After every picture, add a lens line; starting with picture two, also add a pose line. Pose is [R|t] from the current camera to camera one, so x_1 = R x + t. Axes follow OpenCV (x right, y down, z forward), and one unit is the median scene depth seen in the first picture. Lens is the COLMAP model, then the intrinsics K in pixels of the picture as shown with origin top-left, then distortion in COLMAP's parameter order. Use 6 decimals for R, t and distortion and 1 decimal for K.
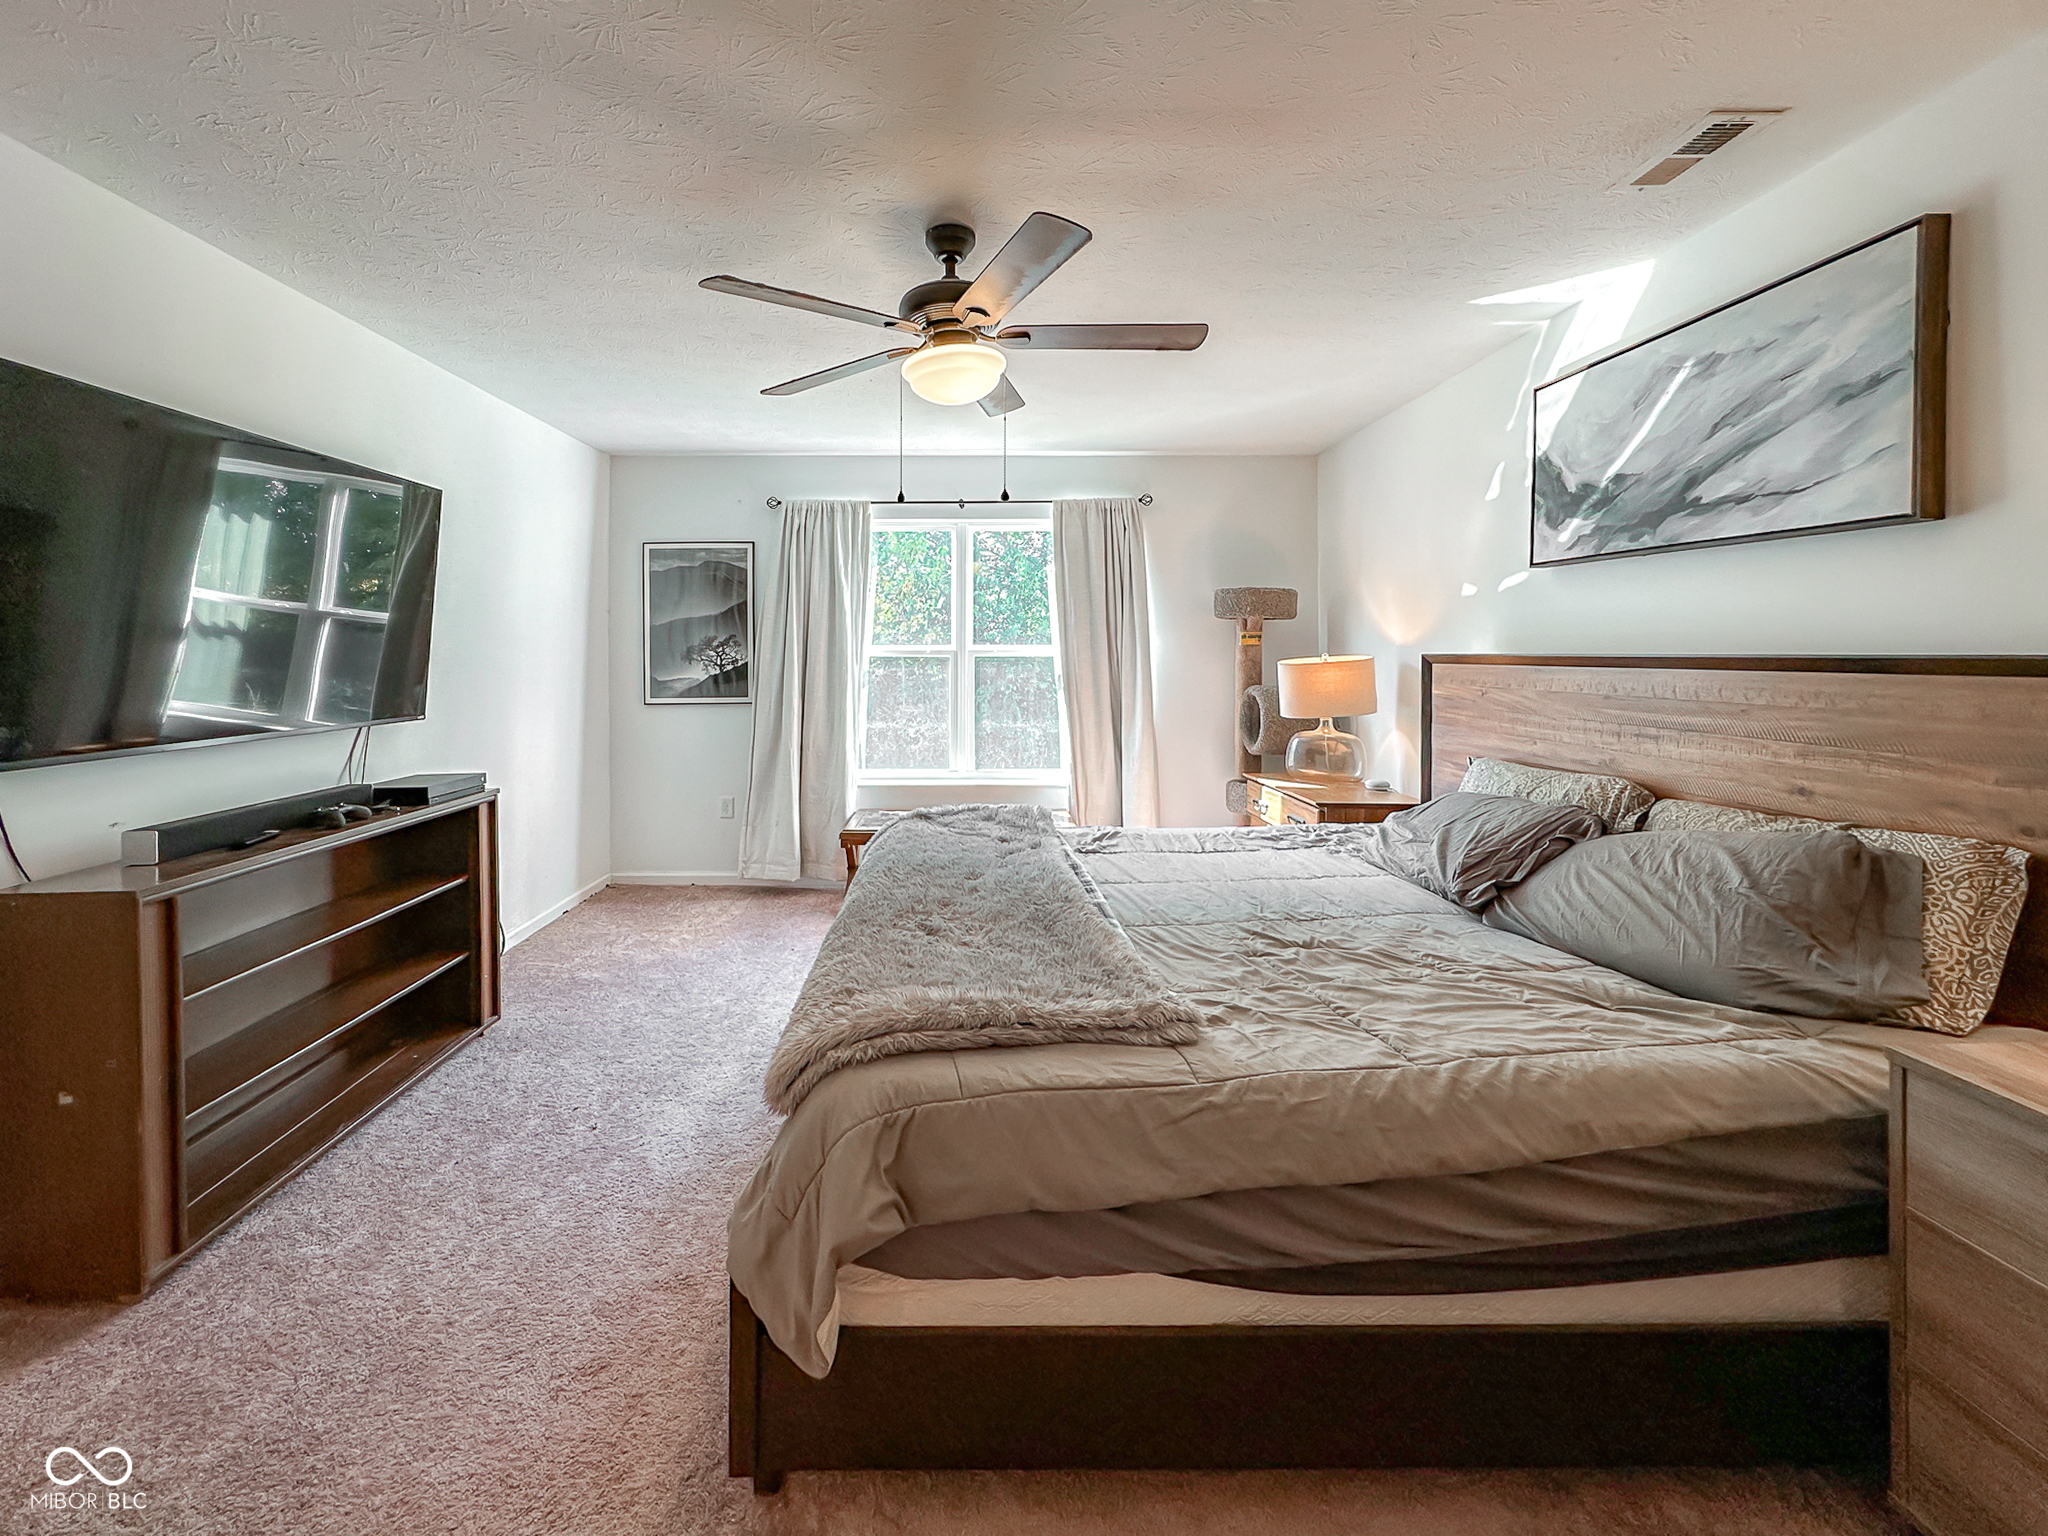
lens RADIAL K [[865.6, 0, 951.9], [0, 865.6, 650.2], [0, 0, 1]] dist [-0.002074, 0.000263]
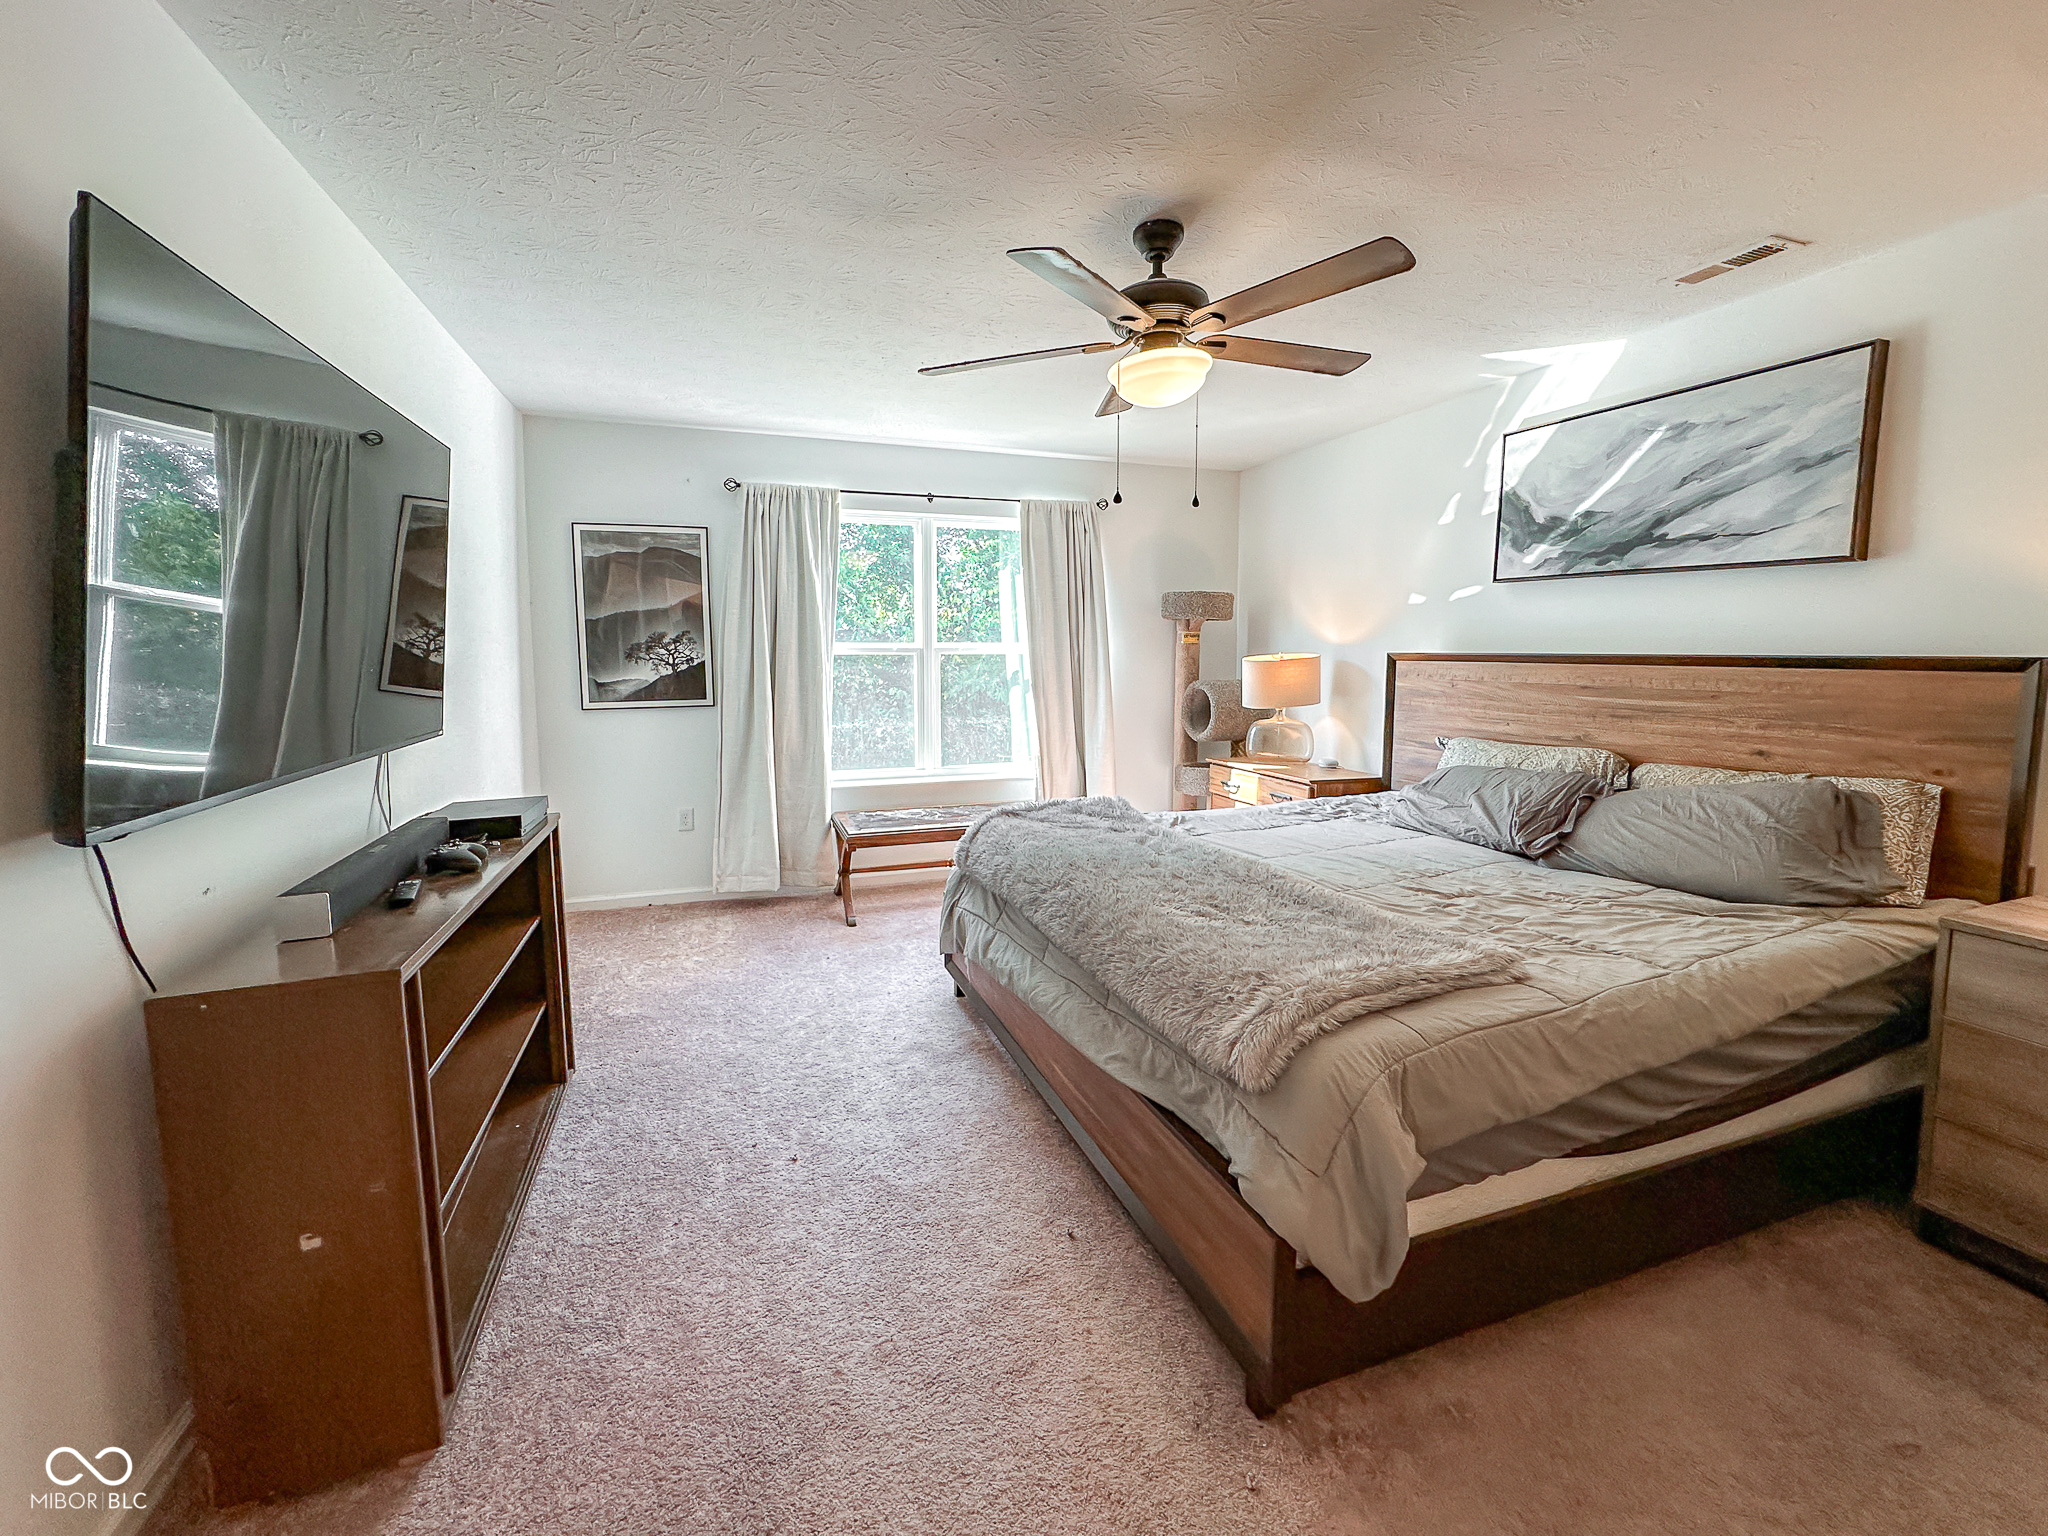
lens RADIAL K [[852.8, 0, 1017.2], [0, 852.8, 722.5], [0, 0, 1]] dist [-0.001168, 0.000097]
pose [[0.942734, -0.028397, 0.332334, -0.499161], [-0.001617, 0.995968, 0.089690, -0.006299], [-0.333541, -0.085091, 0.938888, 0.090692]]
